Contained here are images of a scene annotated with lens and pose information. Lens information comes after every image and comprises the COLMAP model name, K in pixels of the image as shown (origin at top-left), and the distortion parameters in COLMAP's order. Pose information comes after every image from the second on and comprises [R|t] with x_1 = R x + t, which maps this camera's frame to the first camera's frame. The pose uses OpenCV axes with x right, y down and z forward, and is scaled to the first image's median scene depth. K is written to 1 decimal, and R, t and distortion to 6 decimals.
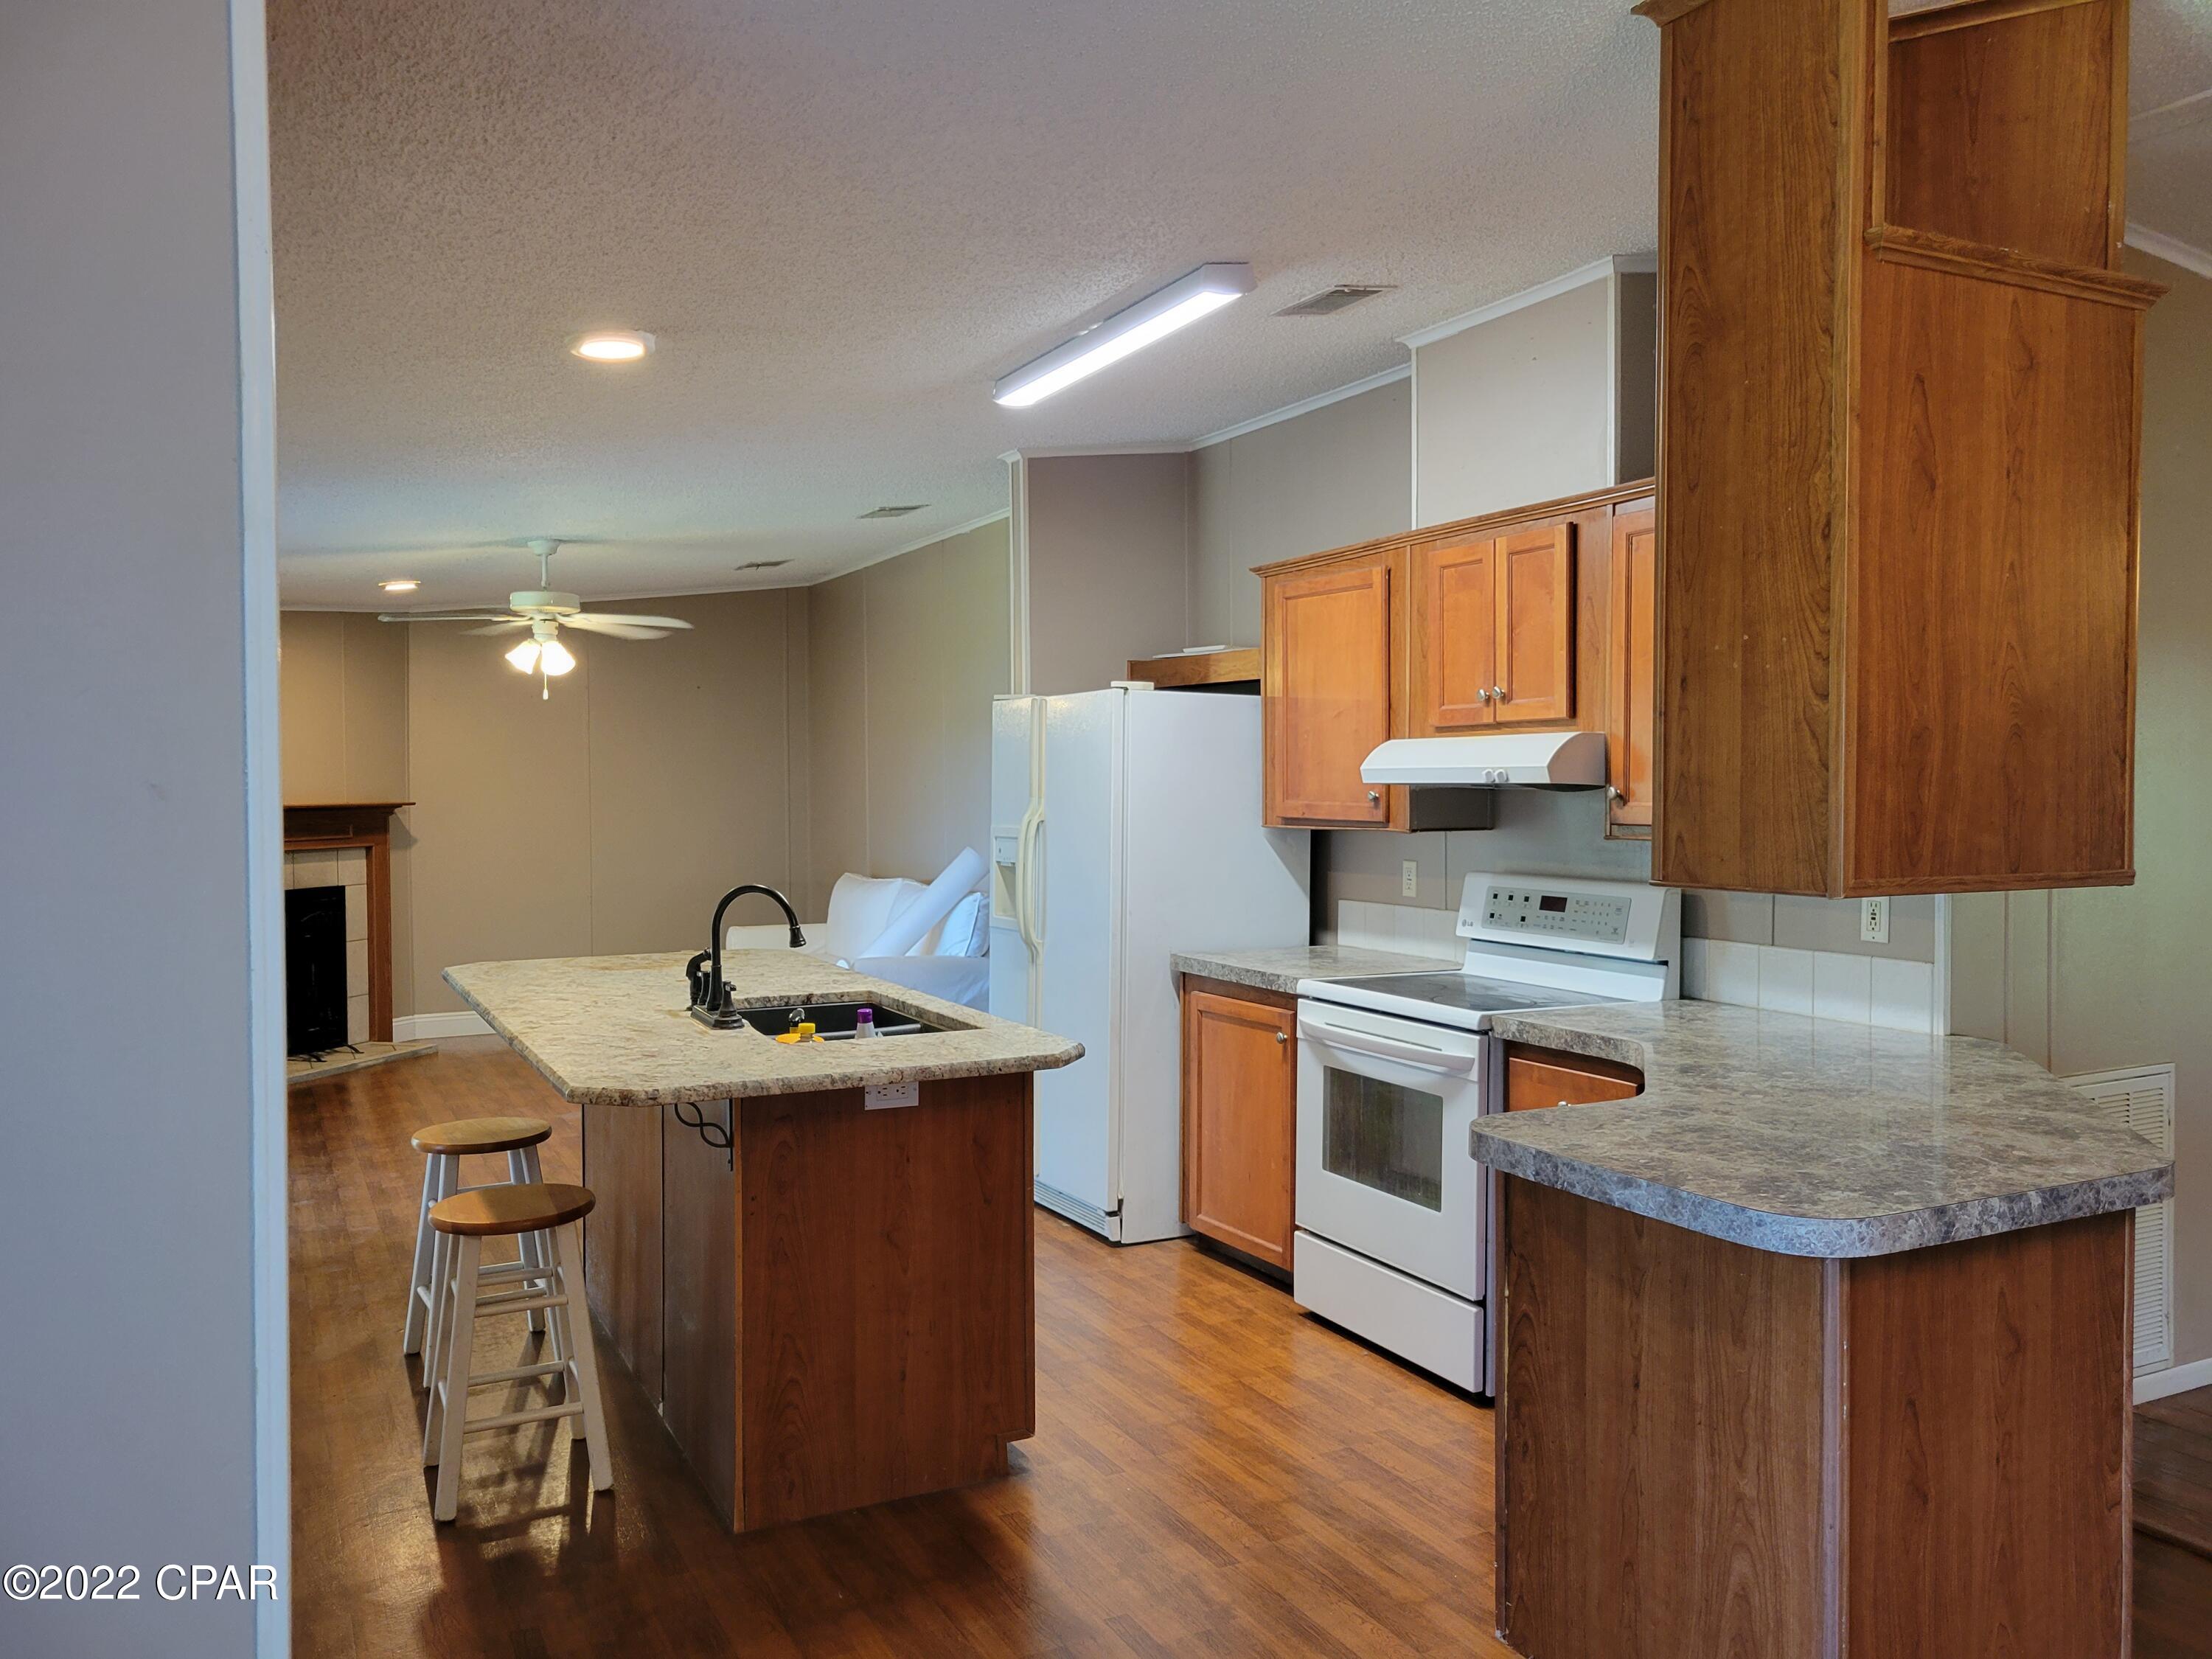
lens RADIAL K [[1656.5, 0, 1116.9], [0, 1656.5, 835.4], [0, 0, 1]] dist [0.047240, -0.030806]
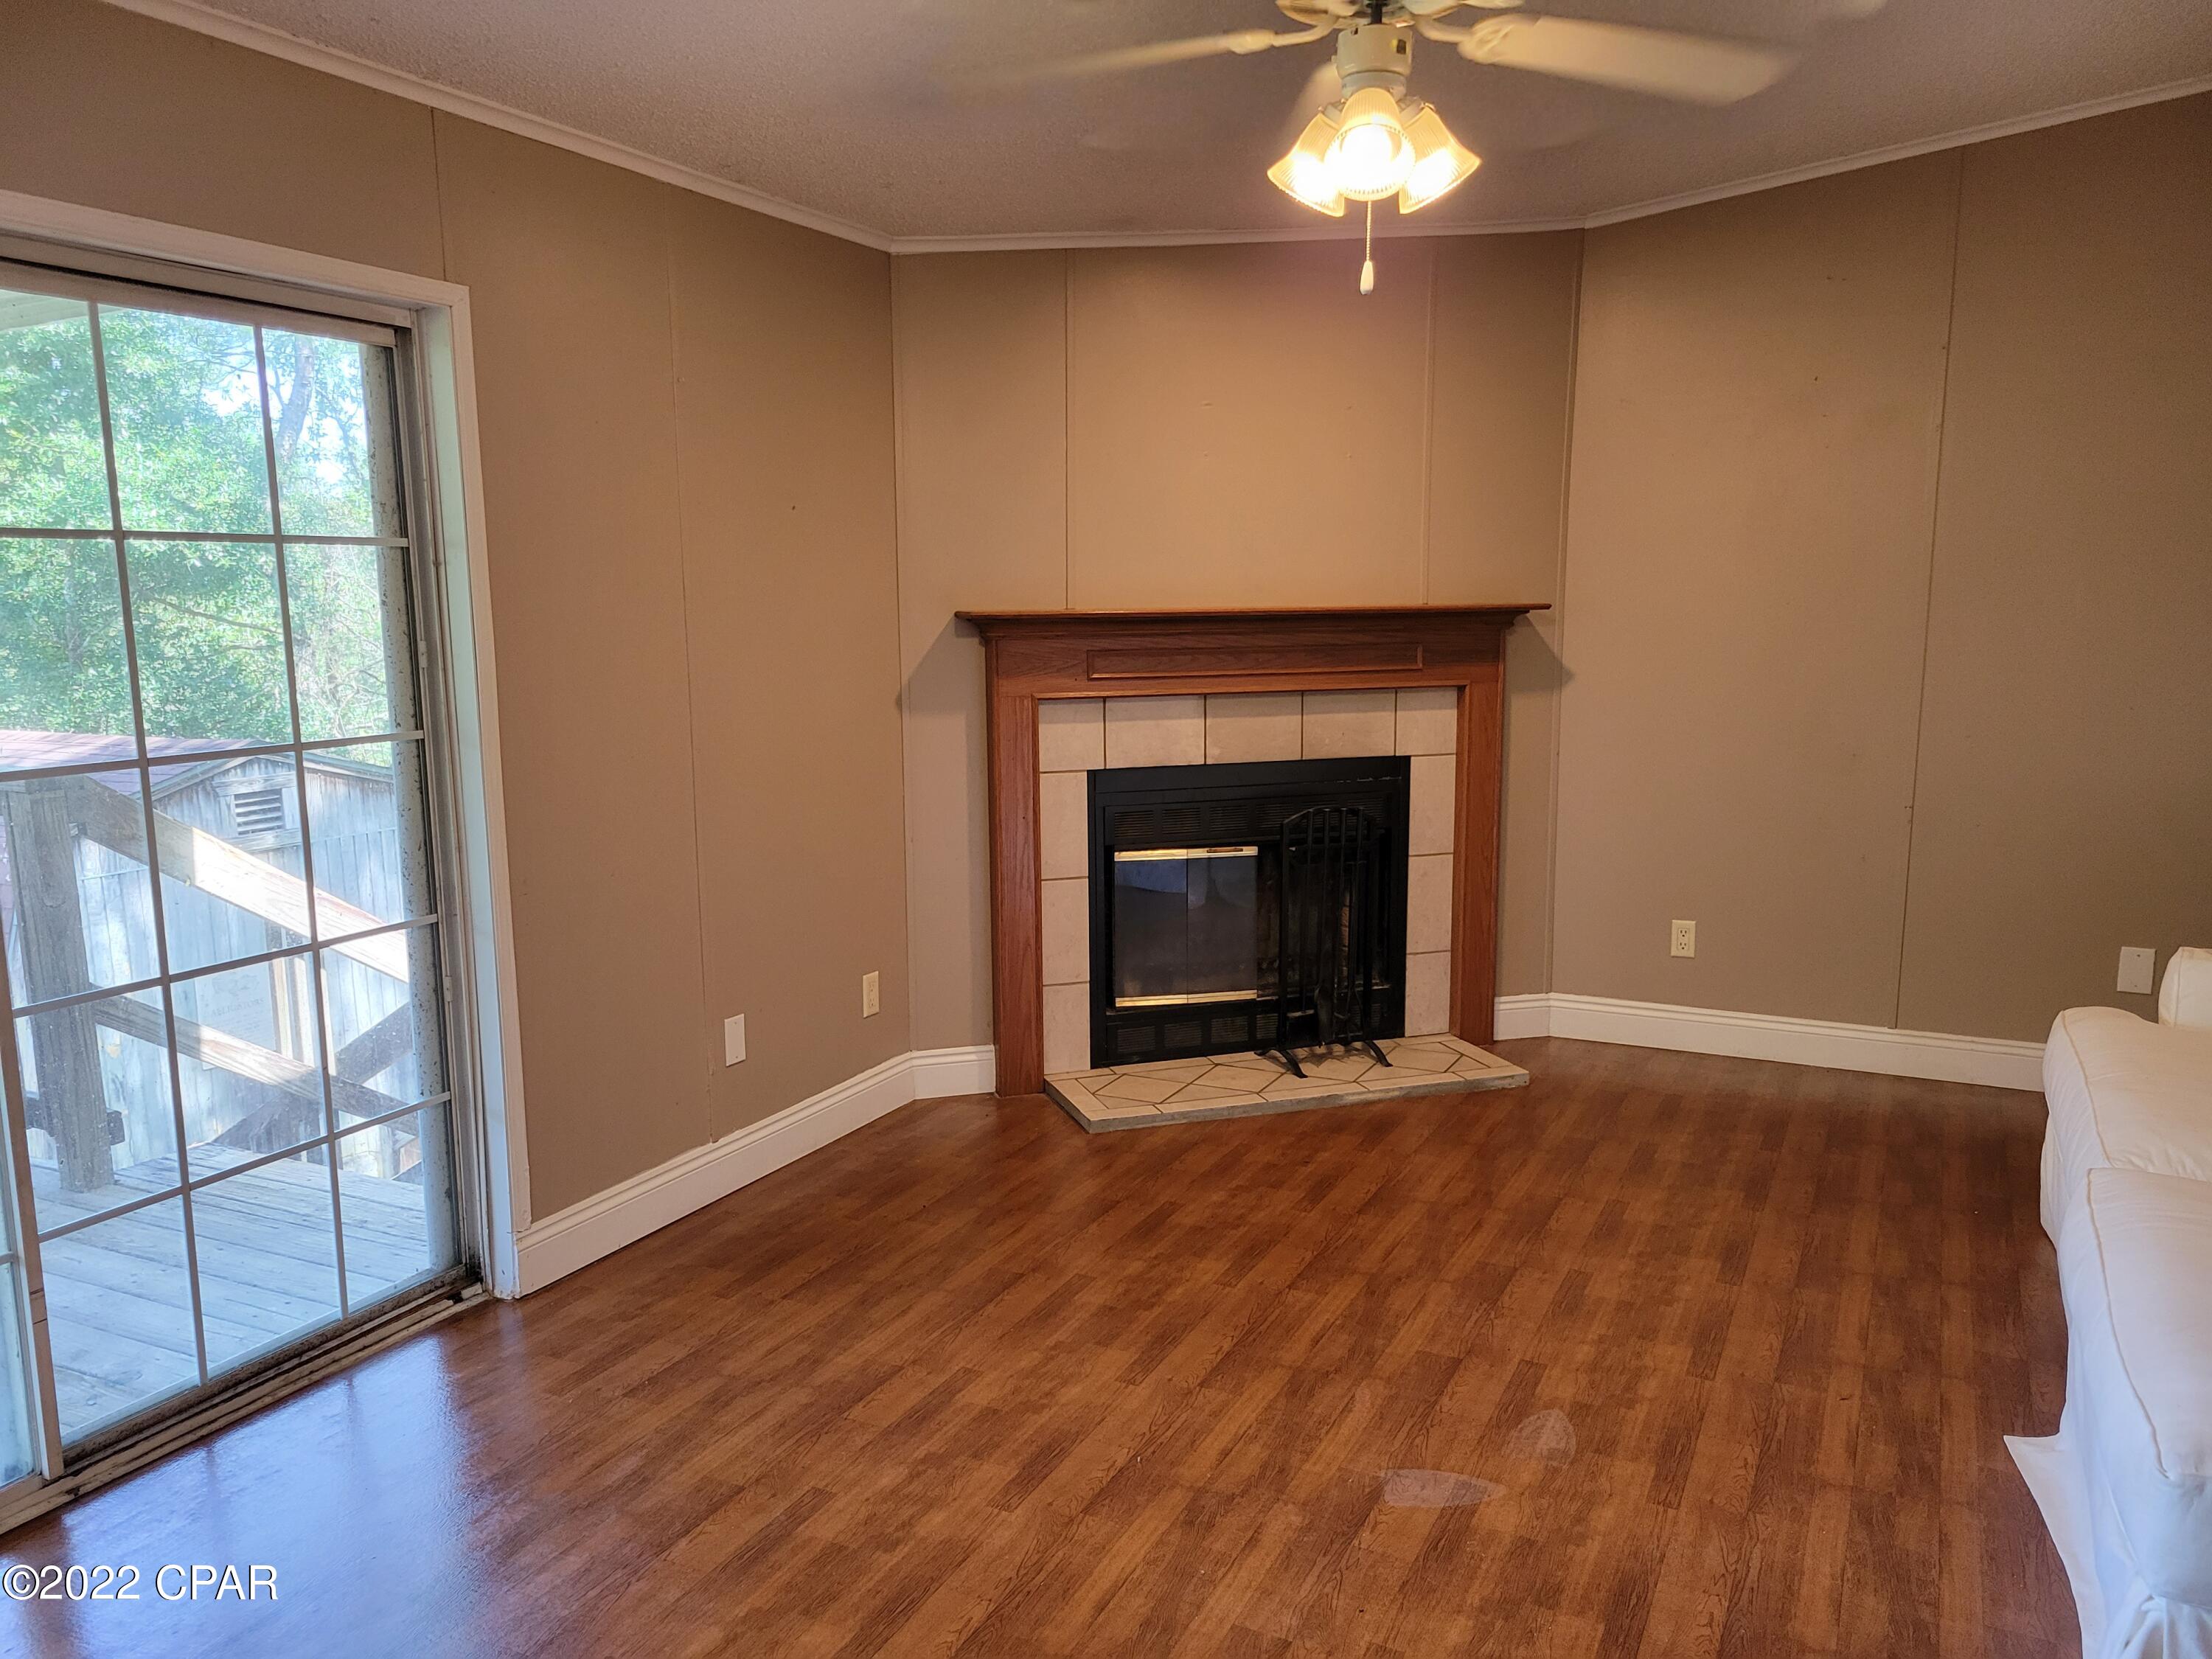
lens RADIAL K [[1656.5, 0, 1106.8], [0, 1656.5, 857.2], [0, 0, 1]] dist [0.047240, -0.030806]
pose [[0.580001, 0.126941, -0.804664, -0.148910], [-0.019261, 0.989645, 0.142239, -0.026496], [0.814388, -0.067000, 0.576440, 1.218253]]
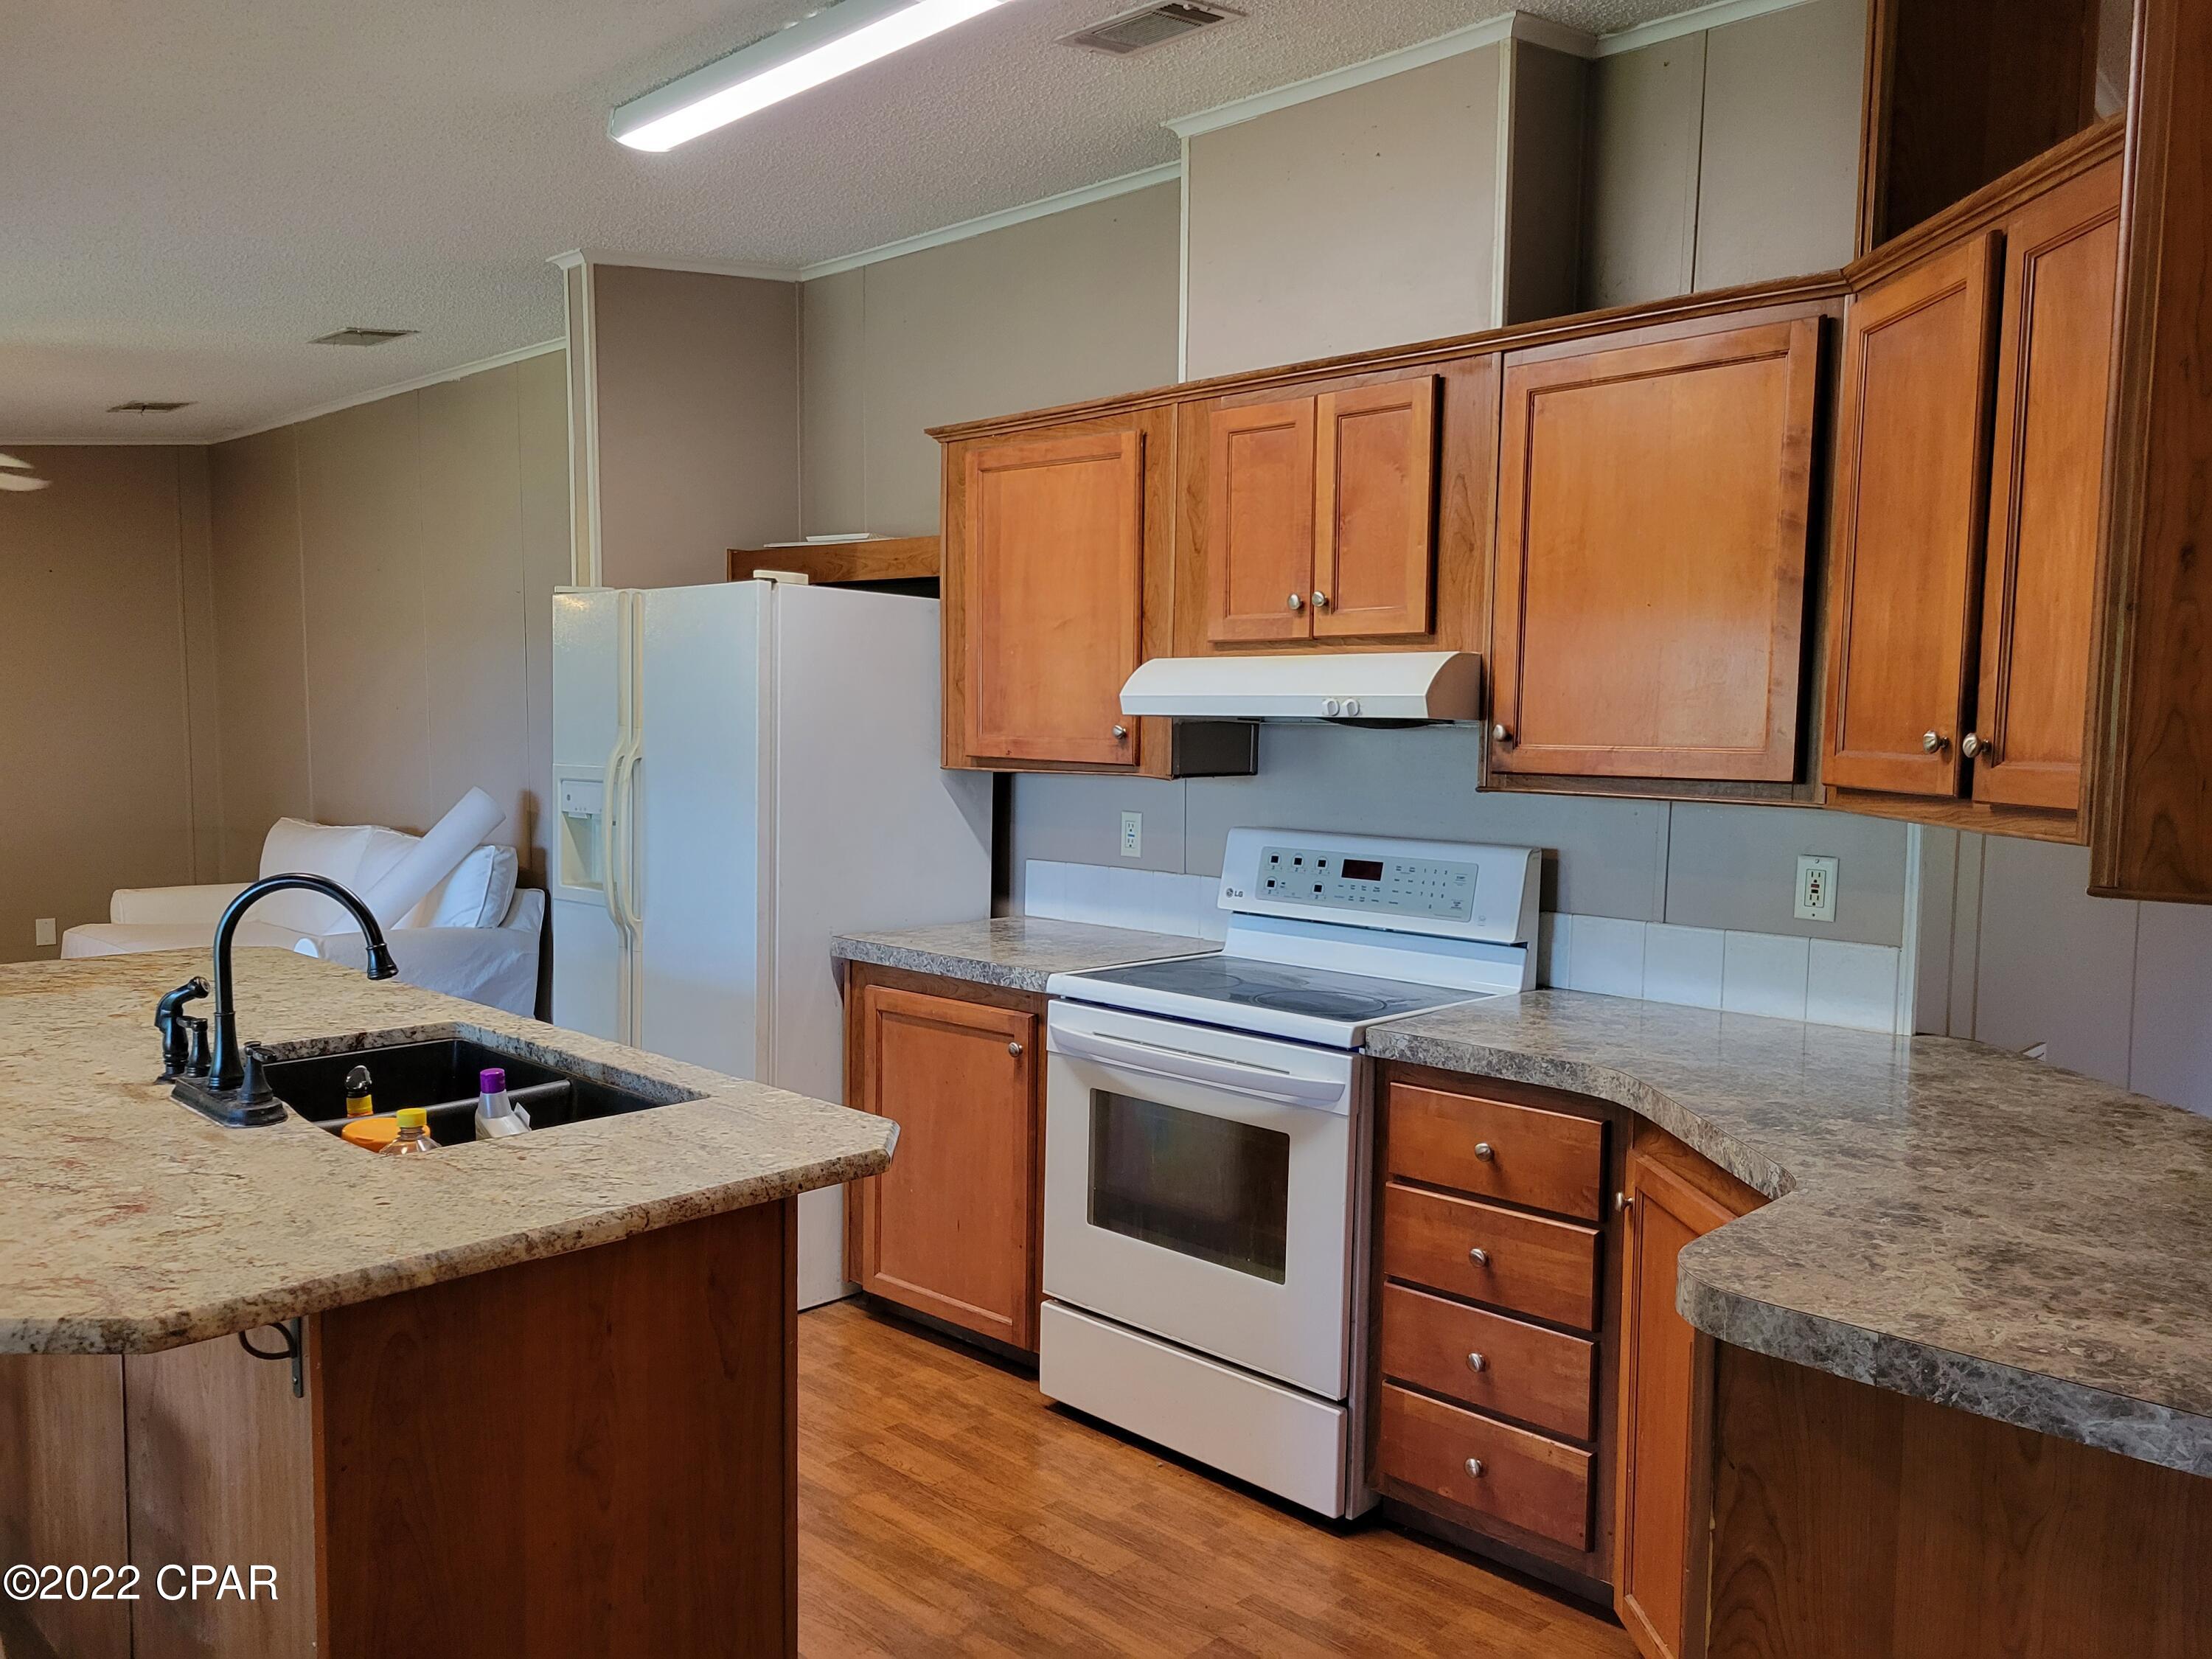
lens RADIAL K [[1656.5, 0, 1077.8], [0, 1656.5, 864.0], [0, 0, 1]] dist [0.047240, -0.030806]
pose [[0.949946, -0.014386, 0.312083, -0.115801], [-0.004460, 0.998213, 0.059589, -0.008379], [-0.312382, -0.057999, 0.948184, 0.291564]]
